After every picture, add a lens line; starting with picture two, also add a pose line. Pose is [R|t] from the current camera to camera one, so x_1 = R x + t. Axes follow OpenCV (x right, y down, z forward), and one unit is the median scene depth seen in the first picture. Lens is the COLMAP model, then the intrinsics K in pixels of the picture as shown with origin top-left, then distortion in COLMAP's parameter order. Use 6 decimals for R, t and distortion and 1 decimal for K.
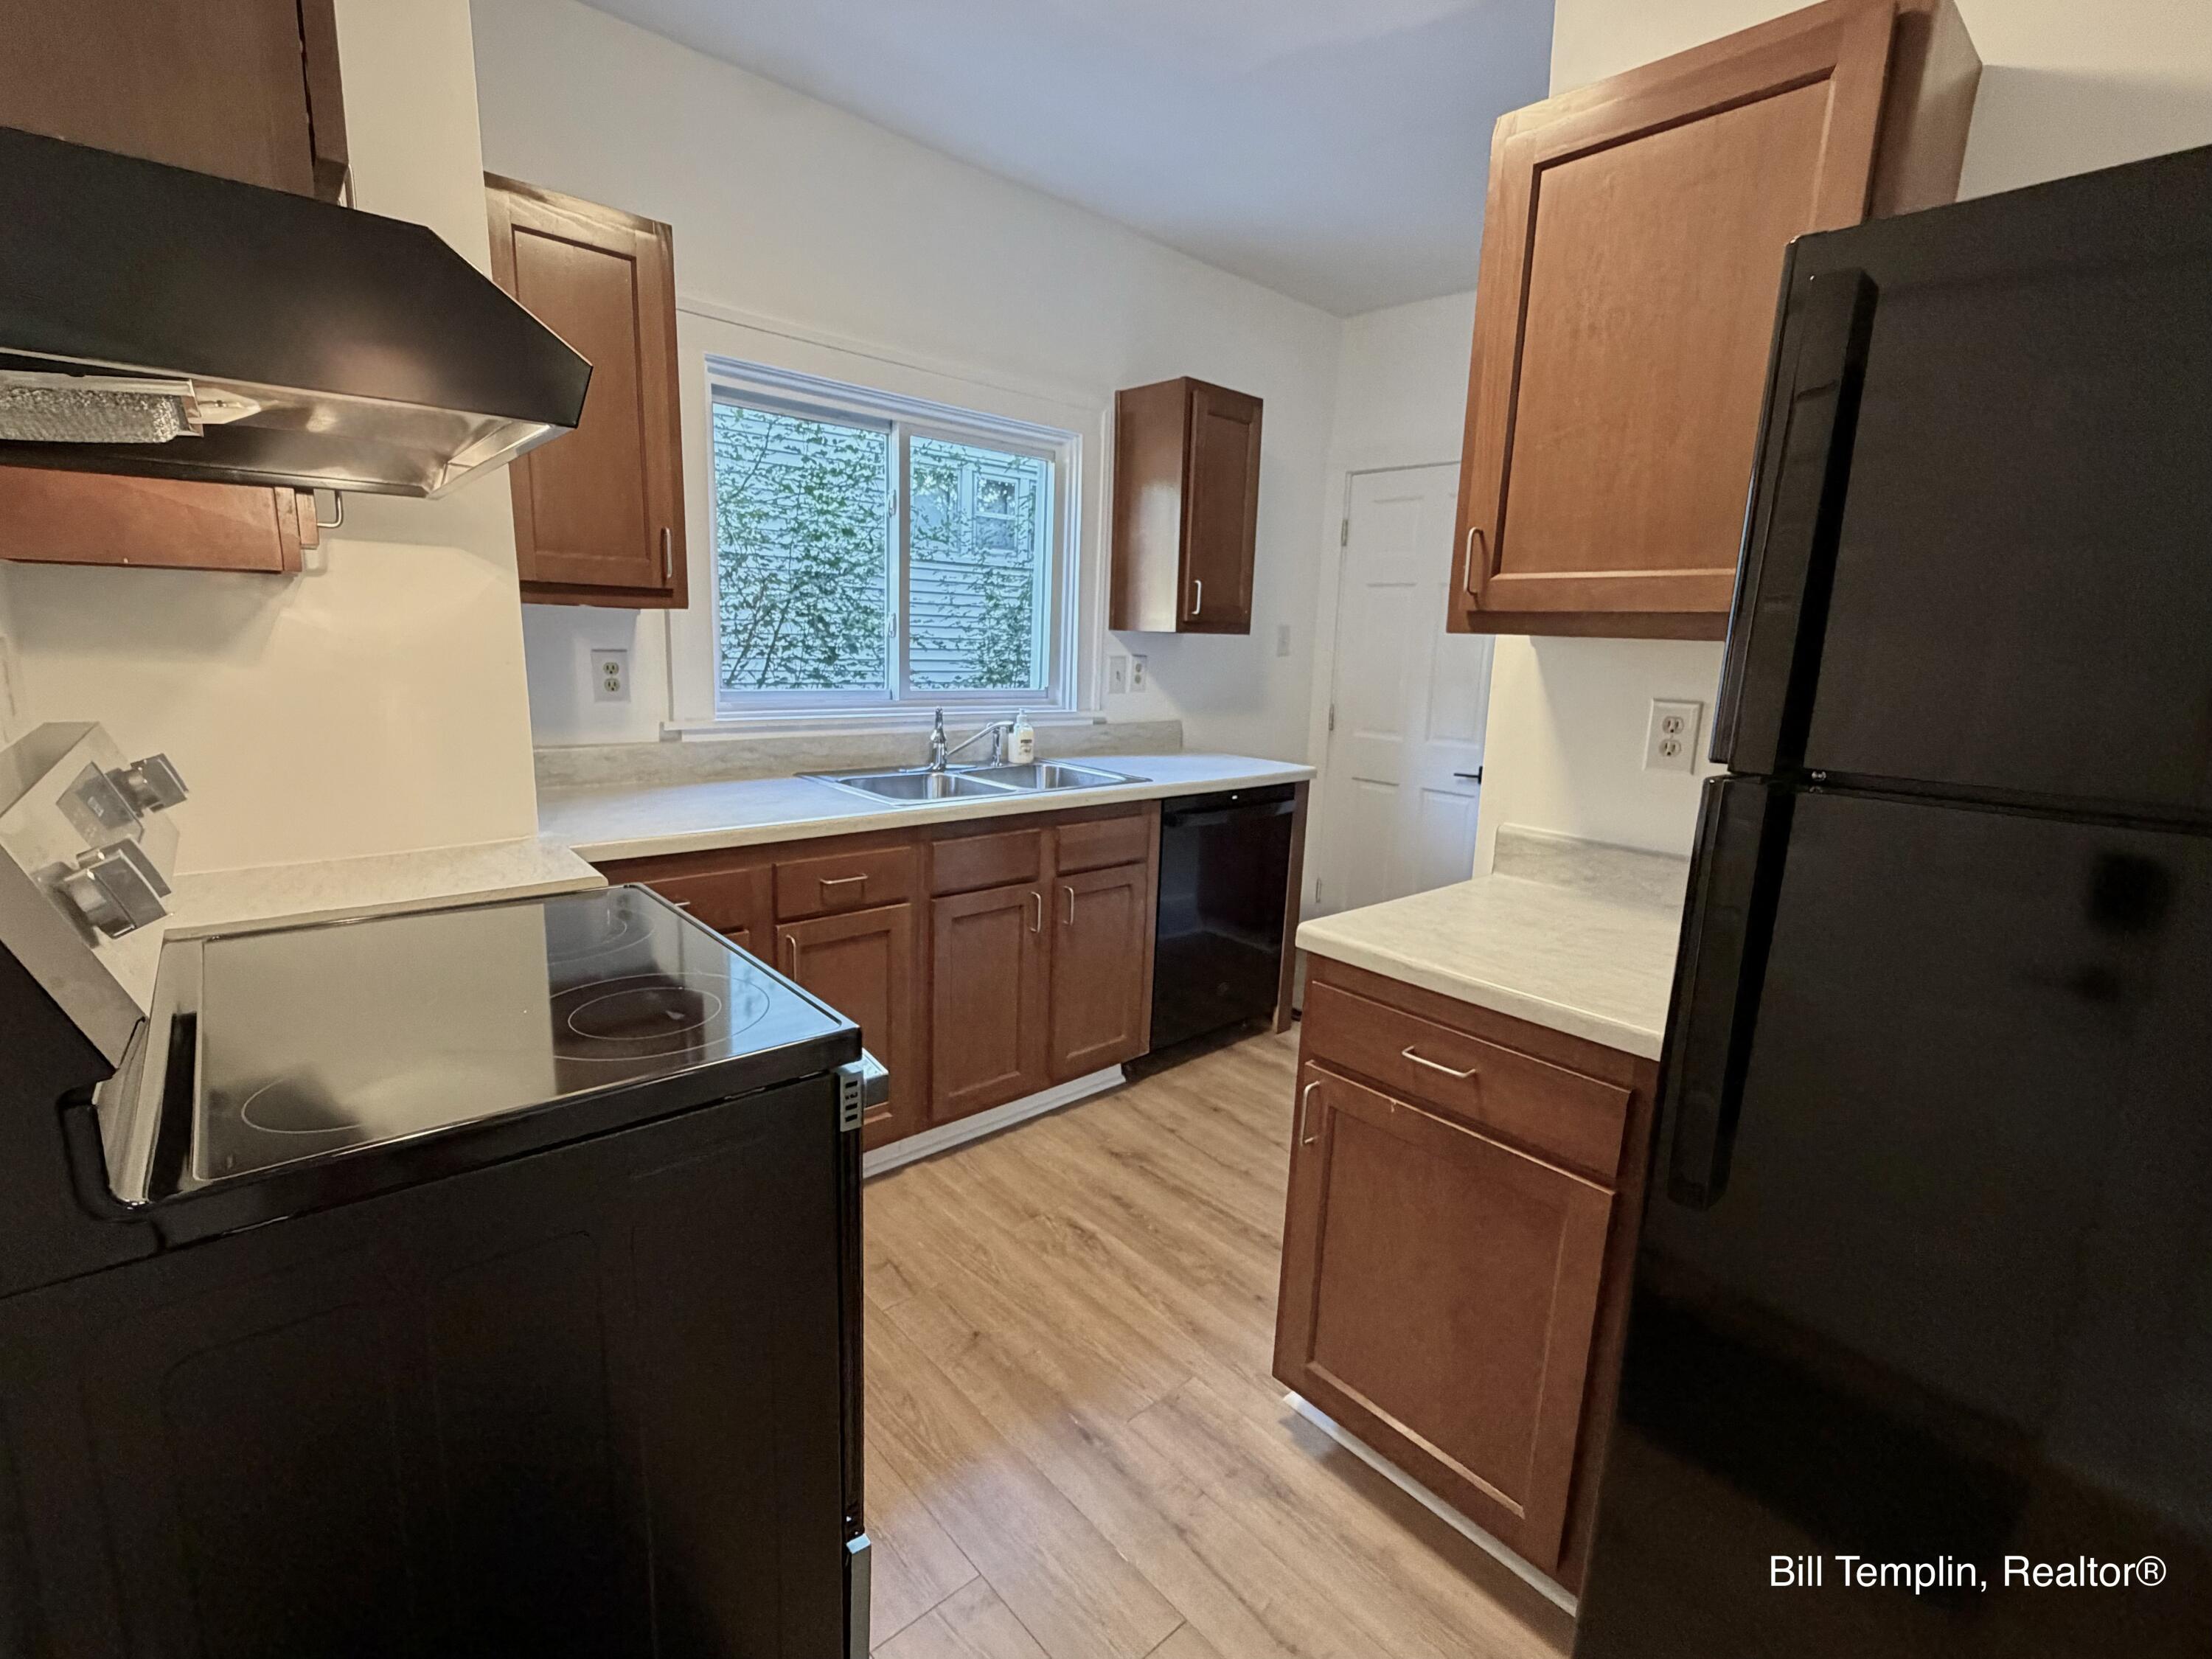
lens RADIAL K [[980.3, 0, 1102.1], [0, 980.3, 831.4], [0, 0, 1]] dist [-0.000748, -0.000008]
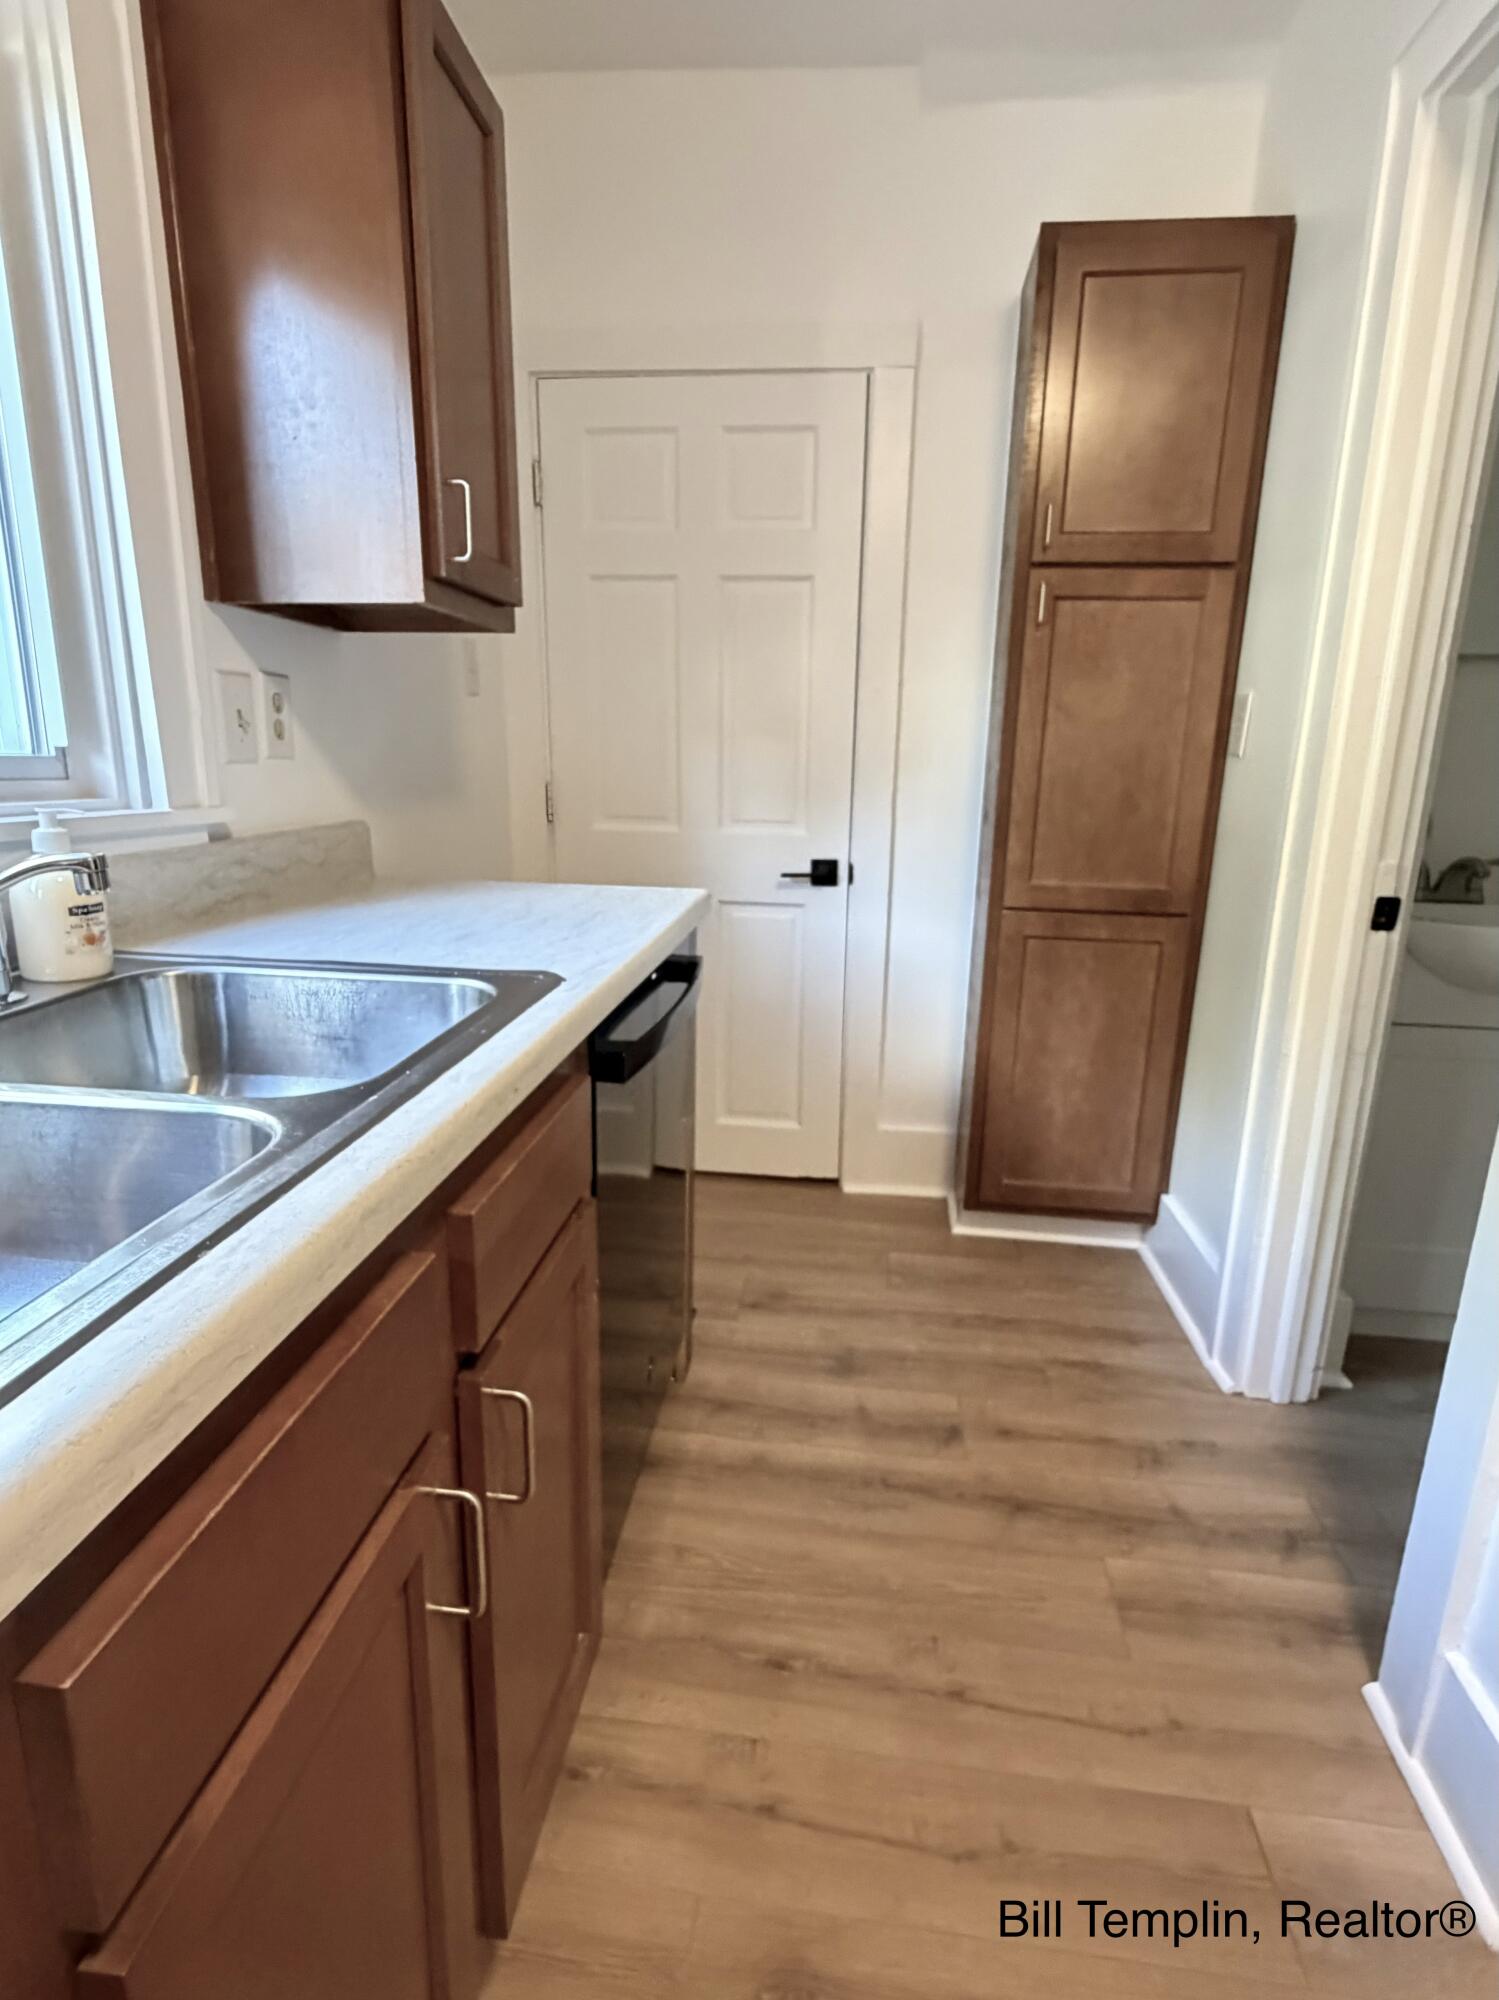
lens RADIAL K [[1005.7, 0, 743.3], [0, 1005.7, 996.8], [0, 0, 1]] dist [0.002397, 0.000104]
pose [[0.752611, -0.176049, 0.634494, -0.116456], [0.128736, 0.984341, 0.120418, -0.068378], [-0.645758, -0.008946, 0.763490, 0.543212]]
